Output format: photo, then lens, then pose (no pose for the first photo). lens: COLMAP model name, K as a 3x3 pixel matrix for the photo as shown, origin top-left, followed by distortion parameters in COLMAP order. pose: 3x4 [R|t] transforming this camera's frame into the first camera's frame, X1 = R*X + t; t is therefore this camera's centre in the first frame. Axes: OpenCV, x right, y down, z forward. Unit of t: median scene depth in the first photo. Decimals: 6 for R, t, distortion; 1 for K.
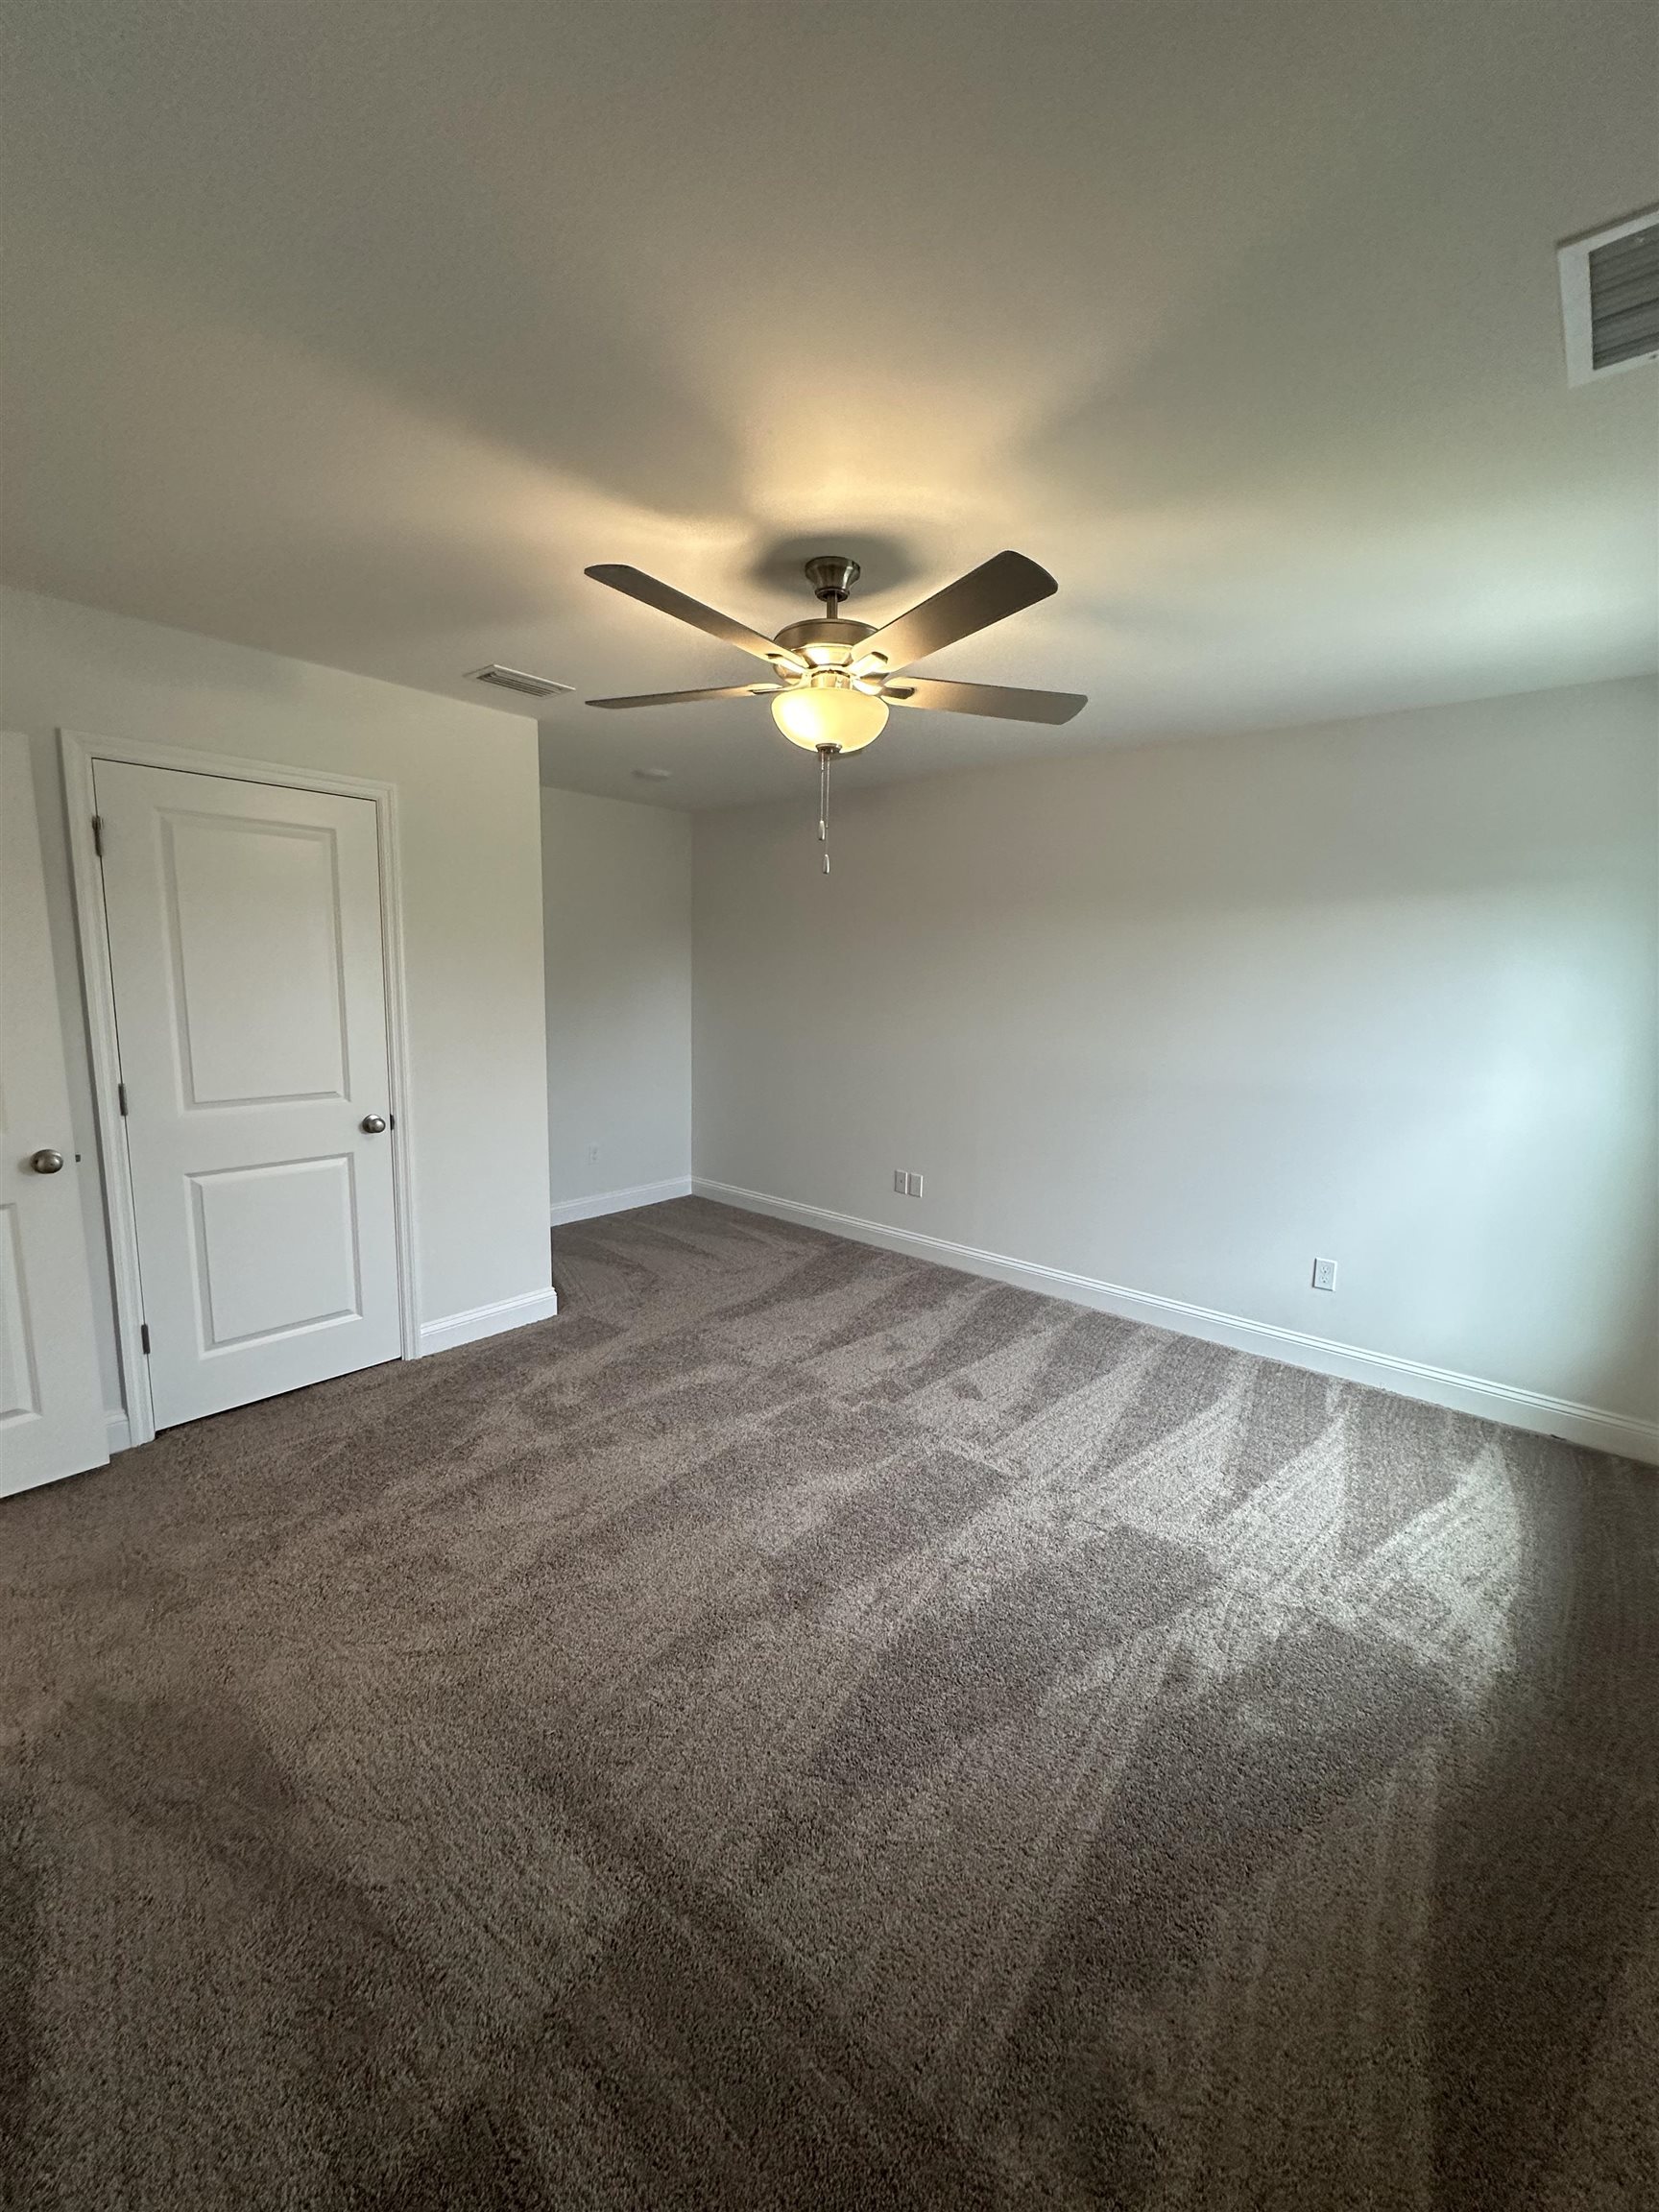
lens RADIAL K [[905.7, 0, 829.5], [0, 905.7, 1106.0], [0, 0, 1]] dist [-0.001371, -0.000135]
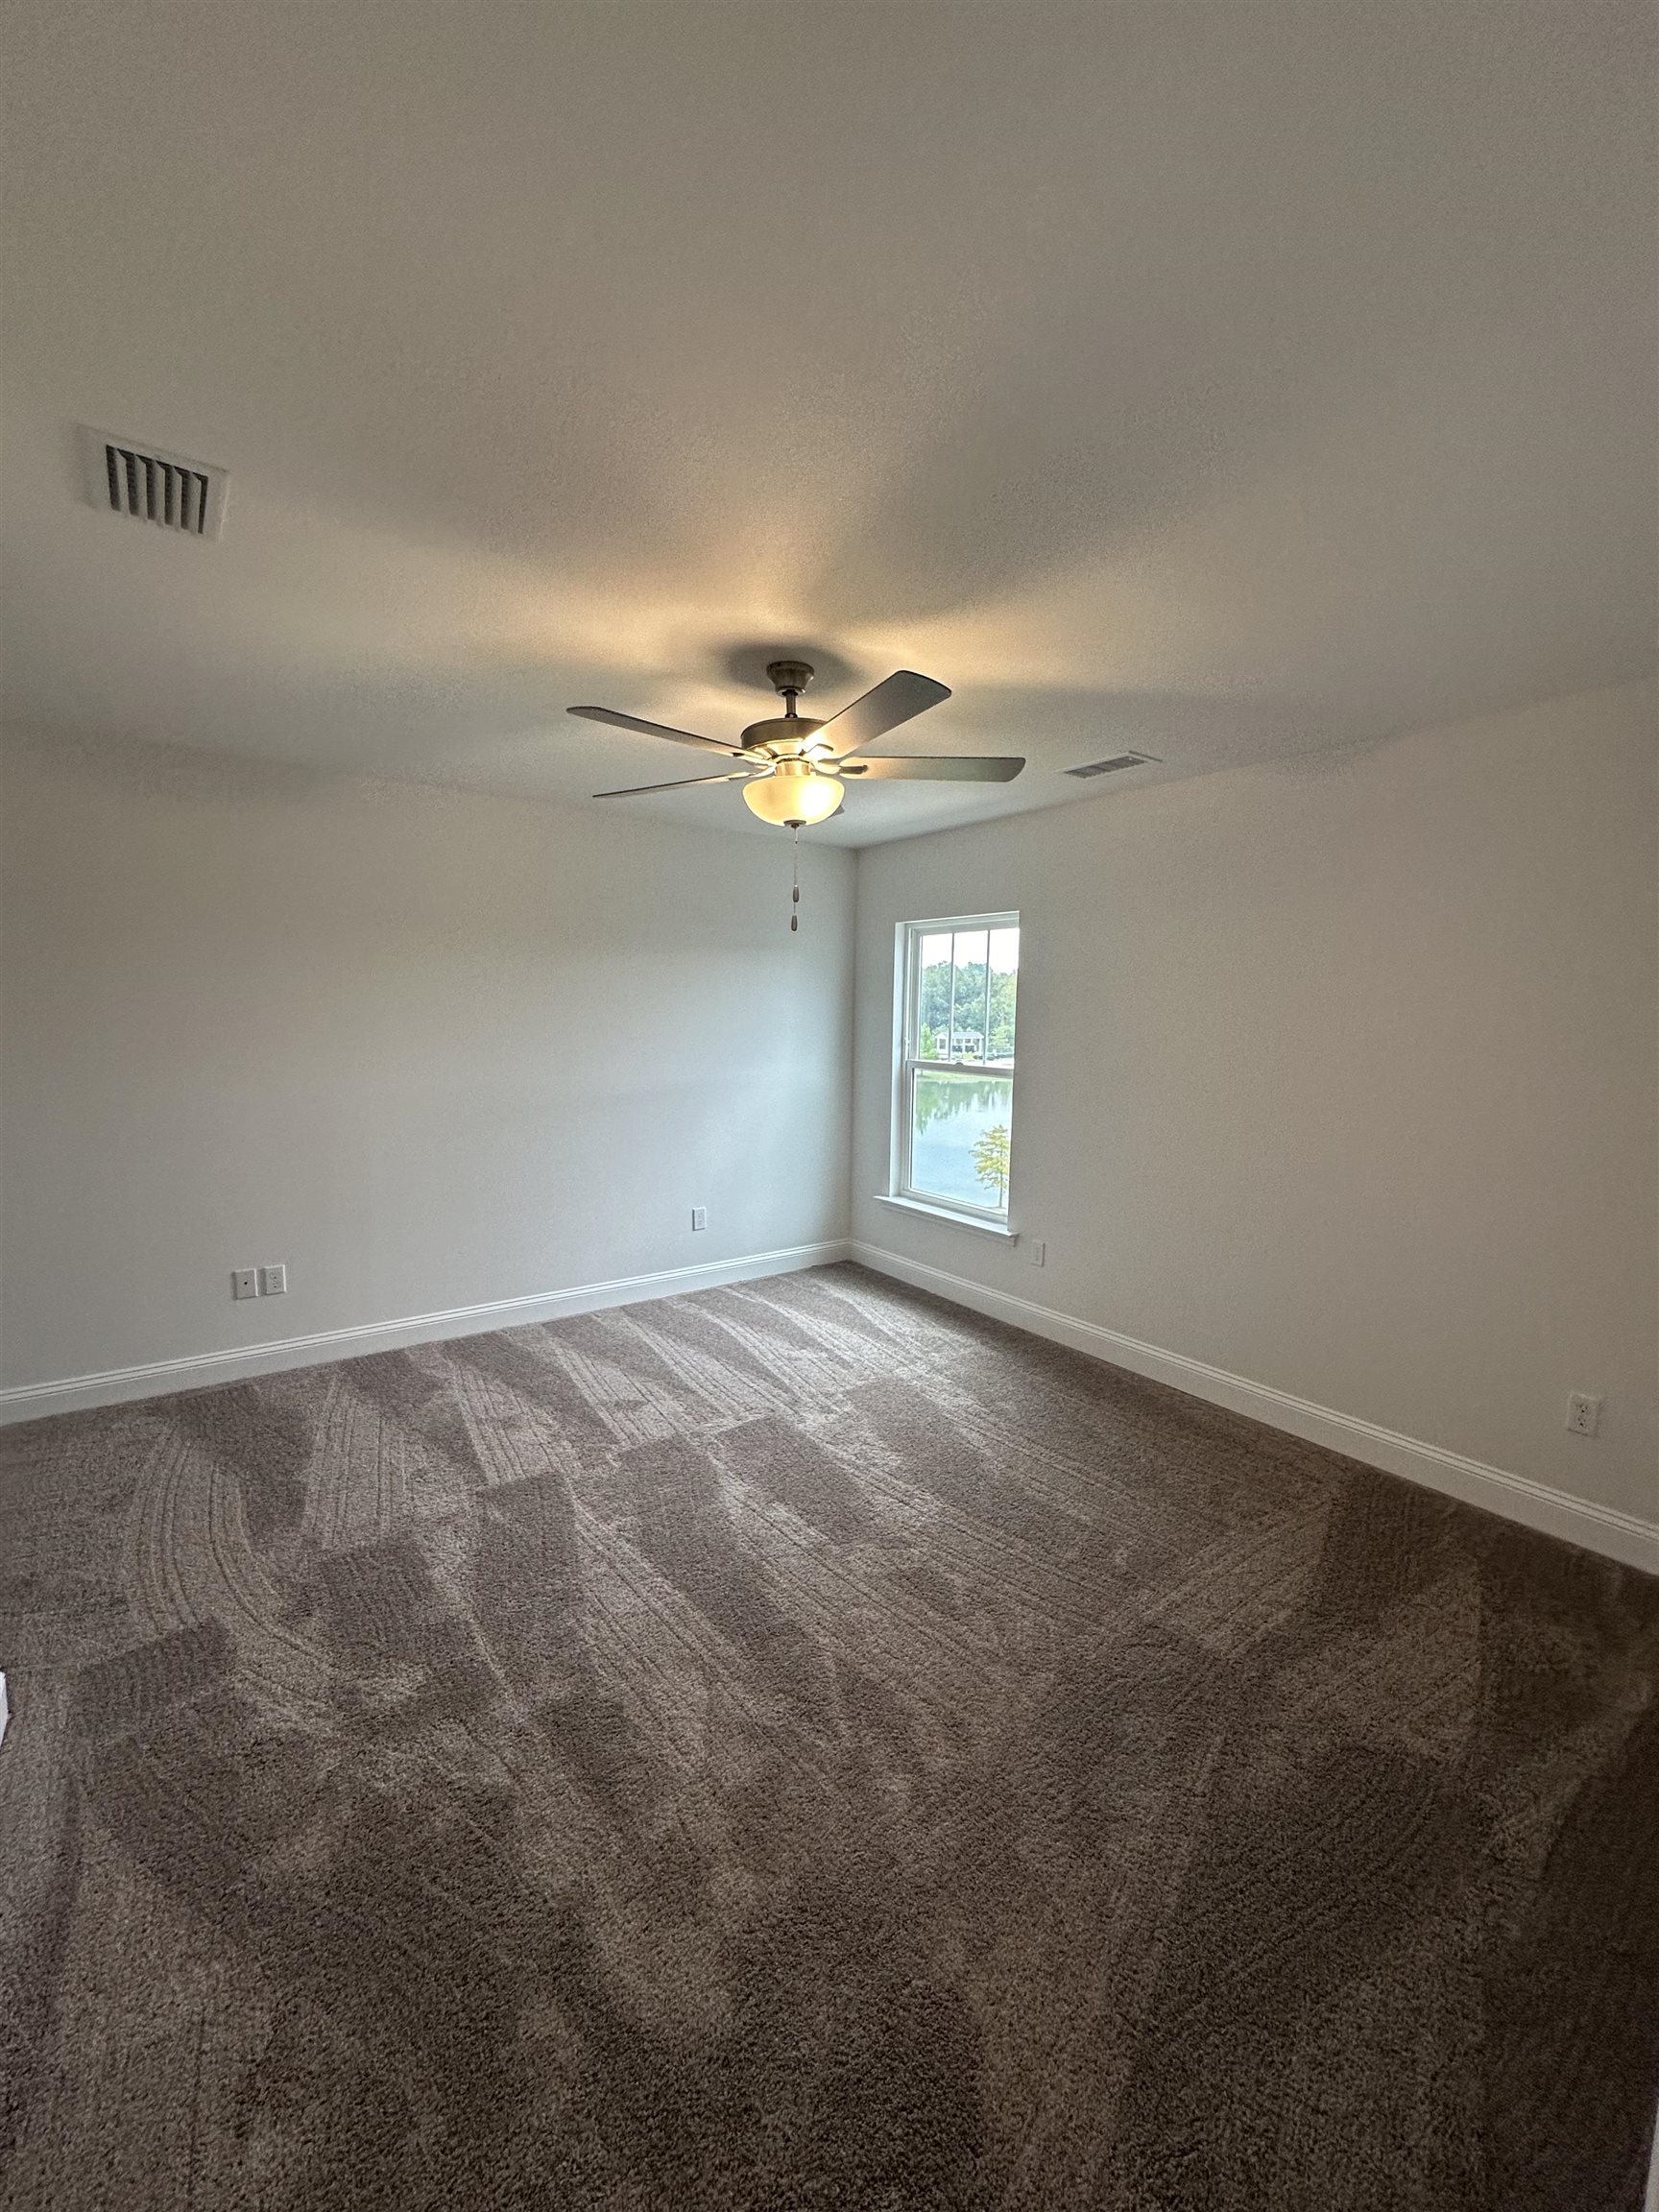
lens RADIAL K [[879.0, 0, 829.5], [0, 879.0, 1106.0], [0, 0, 1]] dist [-0.000734, -0.000186]
pose [[0.220591, -0.130266, 0.966628, -0.761840], [0.146331, 0.984245, 0.099247, -0.099974], [-0.964327, 0.119555, 0.236177, 0.499016]]
